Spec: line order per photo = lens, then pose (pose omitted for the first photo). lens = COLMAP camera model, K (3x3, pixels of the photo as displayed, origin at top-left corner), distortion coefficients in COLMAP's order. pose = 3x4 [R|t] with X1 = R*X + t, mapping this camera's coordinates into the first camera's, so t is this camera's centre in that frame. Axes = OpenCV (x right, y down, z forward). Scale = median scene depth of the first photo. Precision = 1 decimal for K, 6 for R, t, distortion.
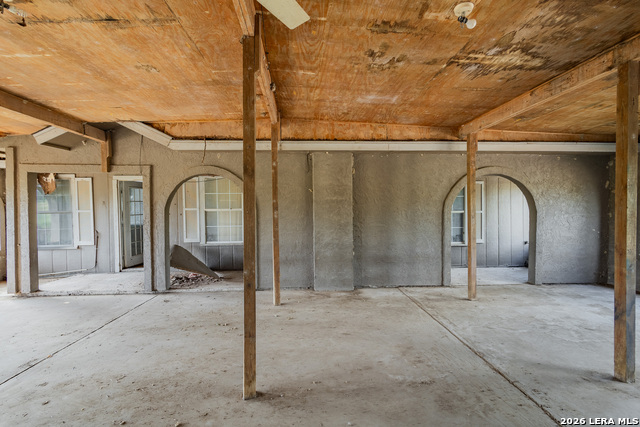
lens RADIAL K [[293.4, 0, 319.6], [0, 293.4, 210.6], [0, 0, 1]] dist [0.008554, -0.001288]
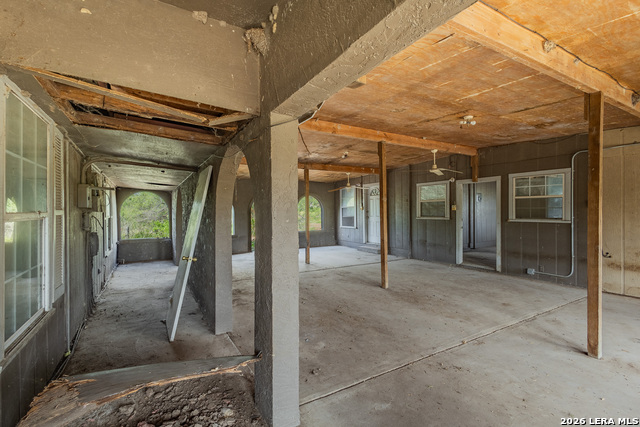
lens RADIAL K [[293.4, 0, 322.0], [0, 293.4, 212.1], [0, 0, 1]] dist [0.008554, -0.001288]
pose [[-0.465990, 0.008279, 0.884751, -1.535660], [0.017008, 0.999855, -0.000398, -0.006784], [-0.884626, 0.014862, -0.466064, 1.846555]]
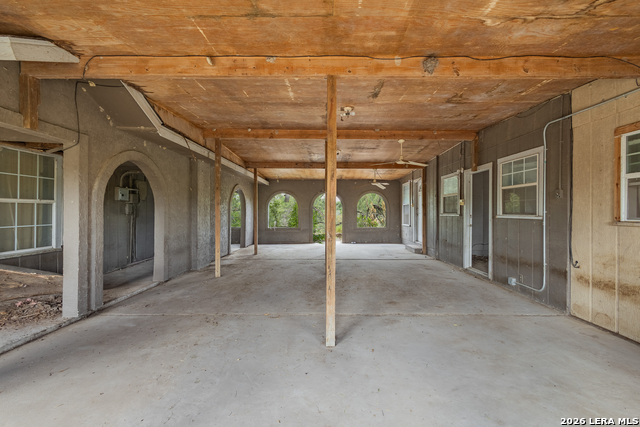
lens RADIAL K [[293.4, 0, 326.7], [0, 293.4, 212.5], [0, 0, 1]] dist [0.008554, -0.001288]
pose [[0.045075, 0.007422, 0.998956, -2.019090], [0.001849, 0.999970, -0.007513, 0.059028], [-0.998982, 0.002186, 0.045060, 0.635057]]
